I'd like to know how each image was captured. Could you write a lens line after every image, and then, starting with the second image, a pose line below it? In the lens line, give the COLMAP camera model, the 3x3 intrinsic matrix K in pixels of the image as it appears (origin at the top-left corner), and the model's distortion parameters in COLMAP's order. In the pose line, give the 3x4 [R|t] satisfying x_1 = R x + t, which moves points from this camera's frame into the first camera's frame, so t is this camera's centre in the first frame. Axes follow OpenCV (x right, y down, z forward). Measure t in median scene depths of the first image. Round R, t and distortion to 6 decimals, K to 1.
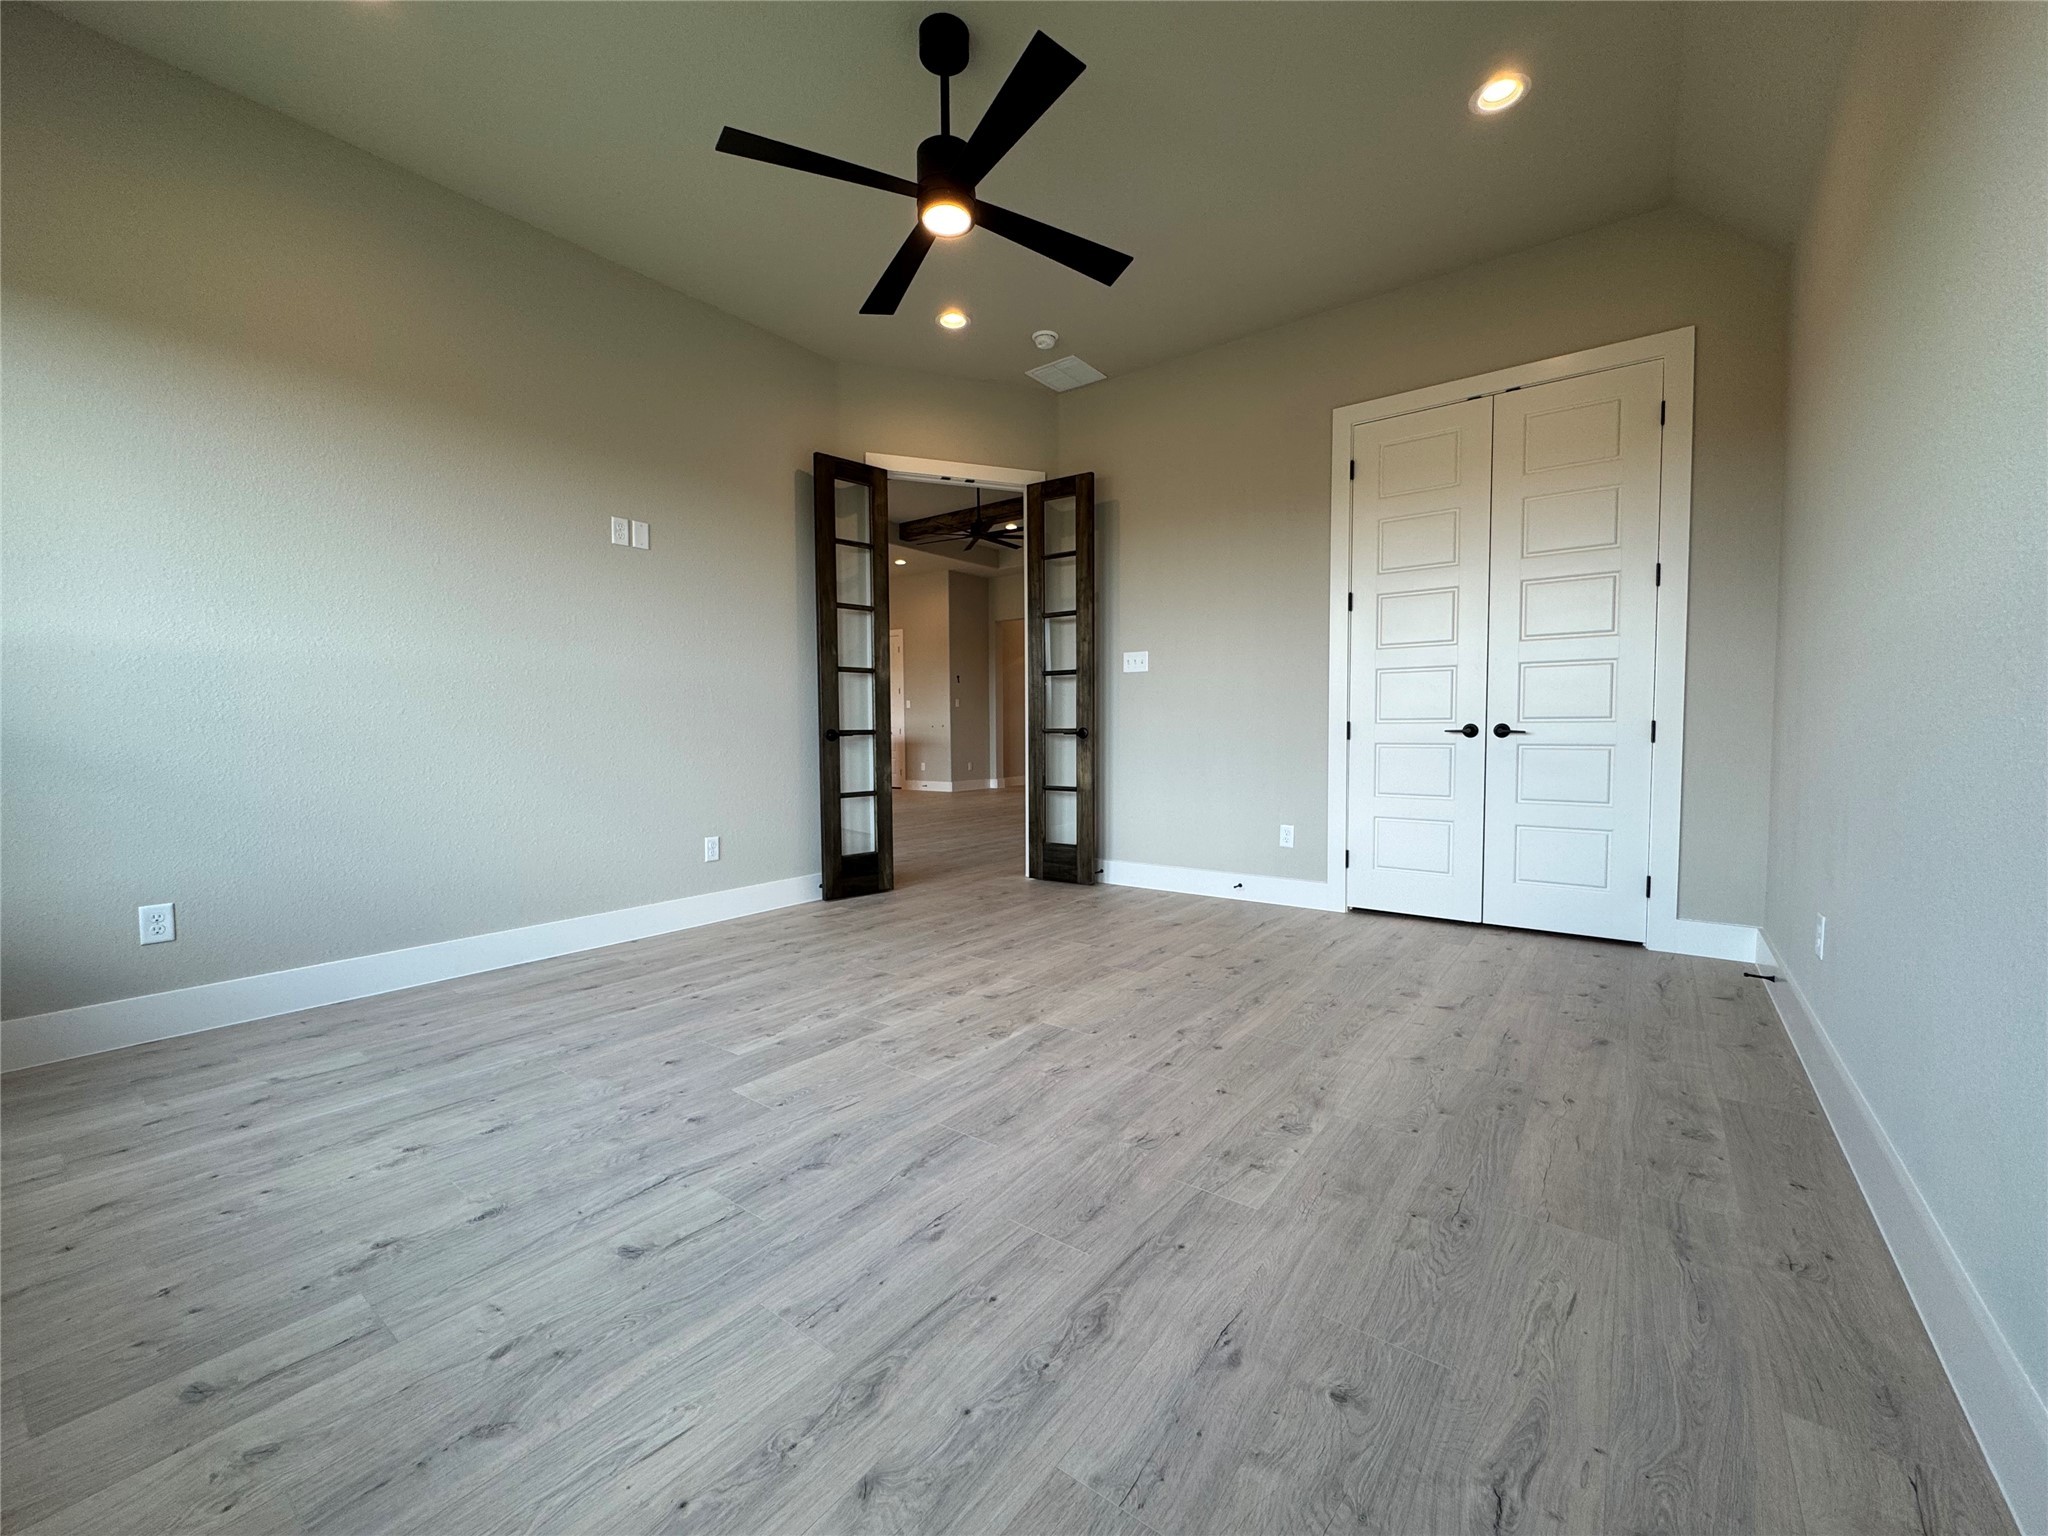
lens RADIAL K [[818.7, 0, 1023.1], [0, 818.7, 769.2], [0, 0, 1]] dist [-0.002426, 0.000235]
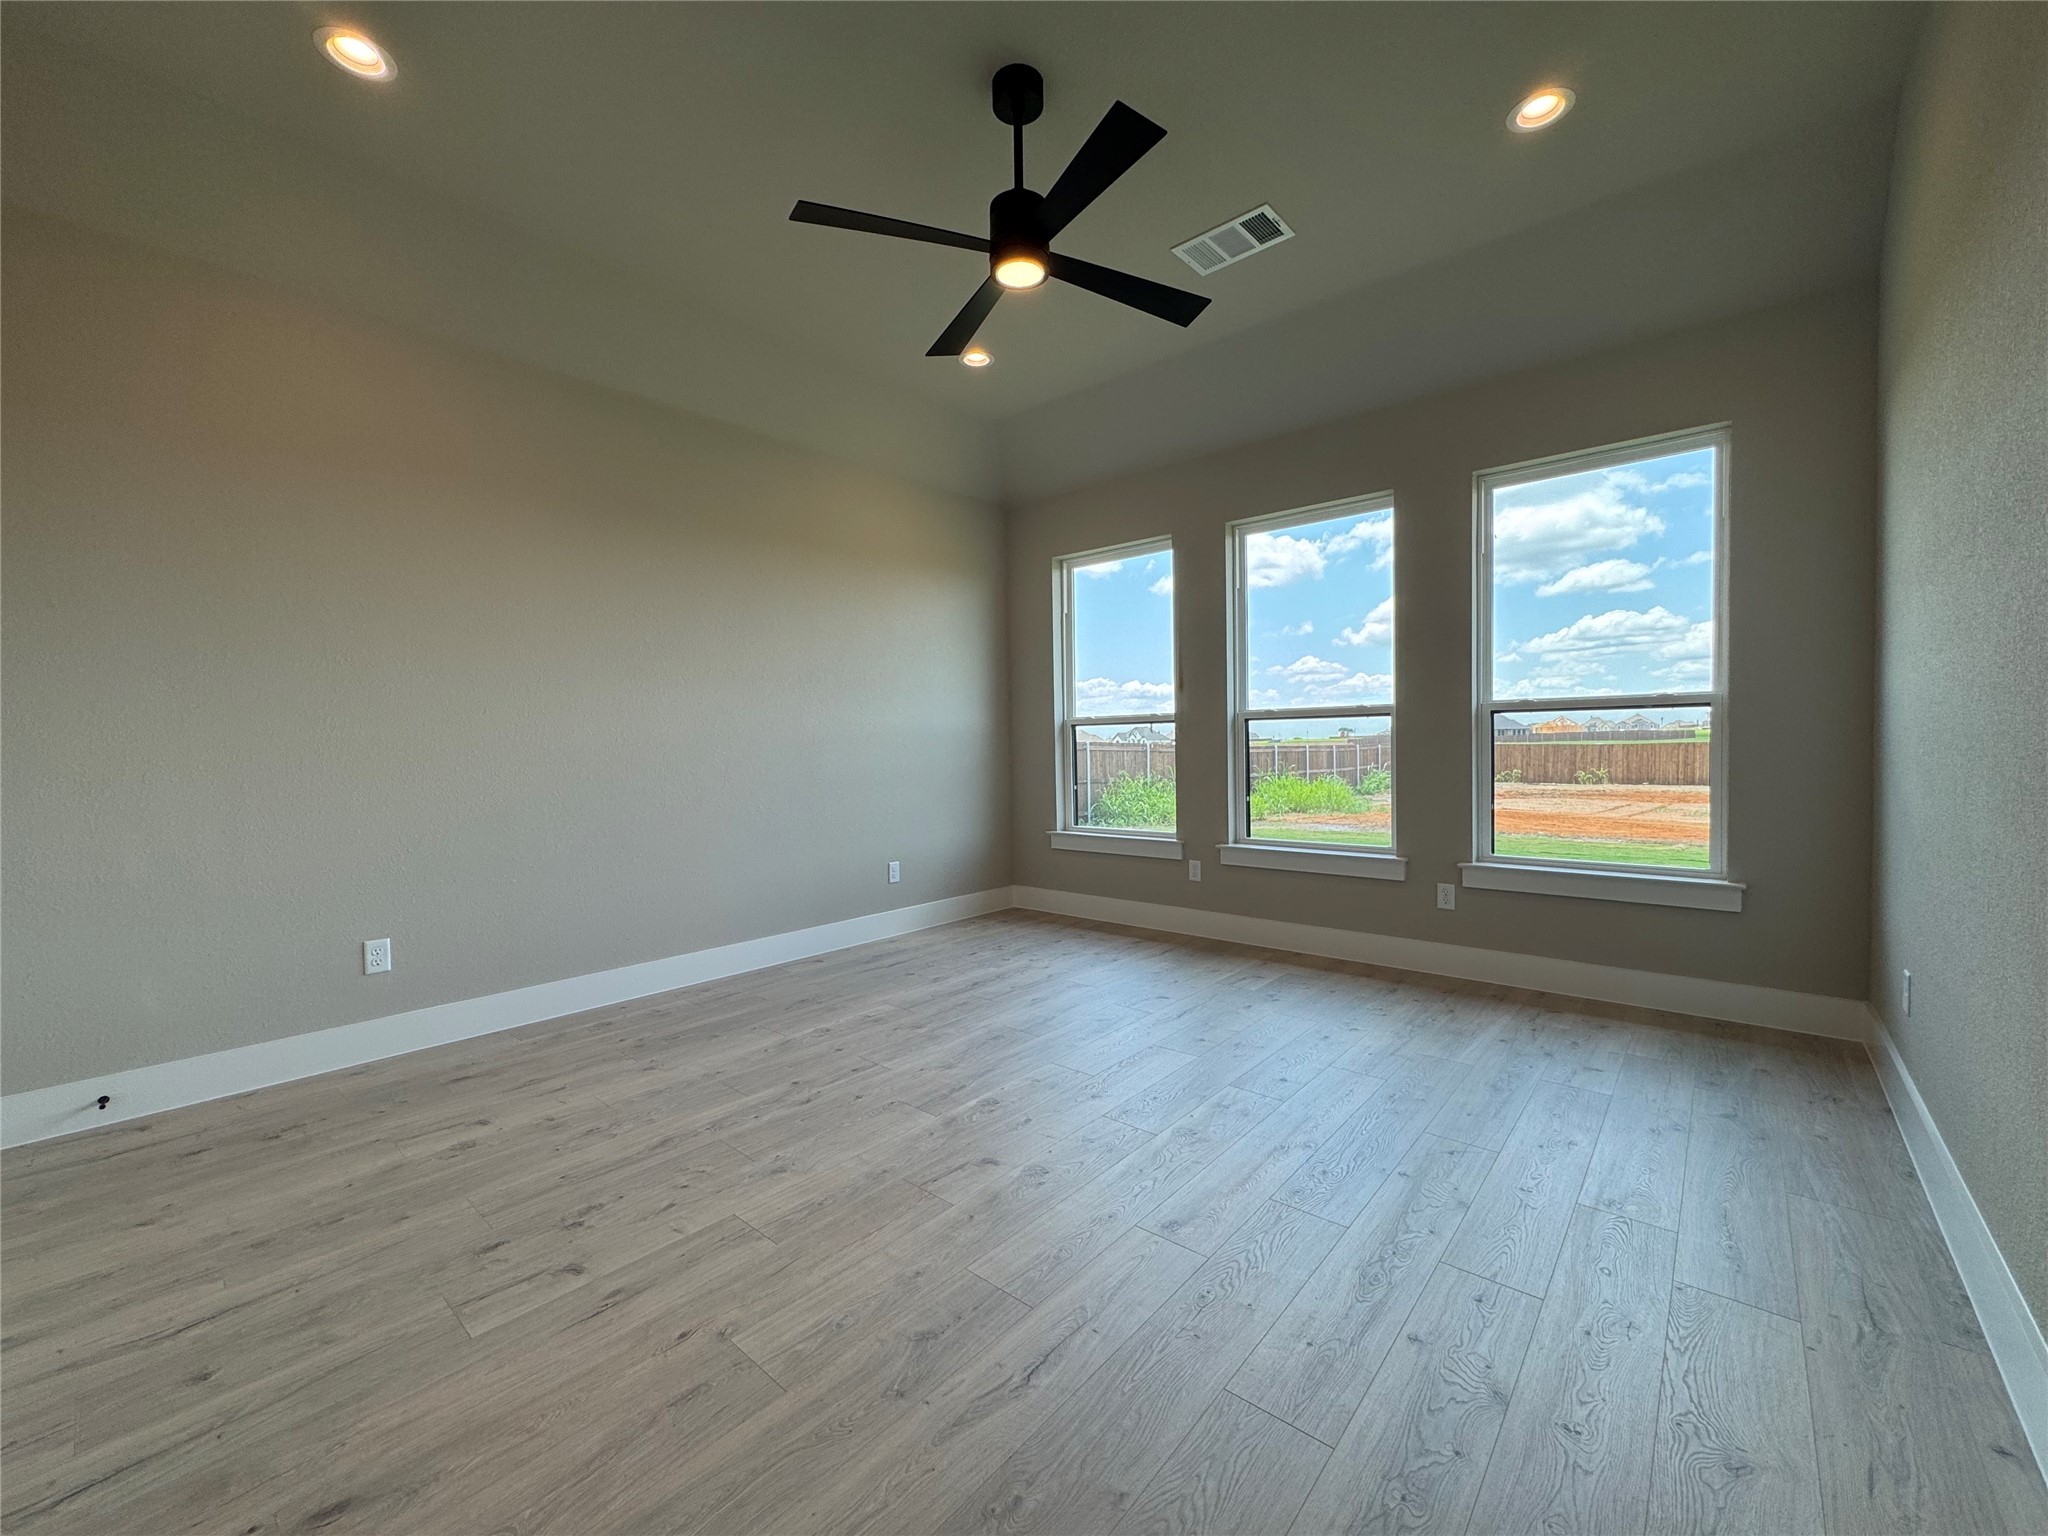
lens RADIAL K [[818.7, 0, 1023.1], [0, 818.7, 769.2], [0, 0, 1]] dist [-0.002426, 0.000235]
pose [[-0.997501, 0.020211, 0.067704, -0.152241], [0.025651, 0.996427, 0.080464, -0.163627], [-0.065836, 0.082000, -0.994455, 2.028246]]
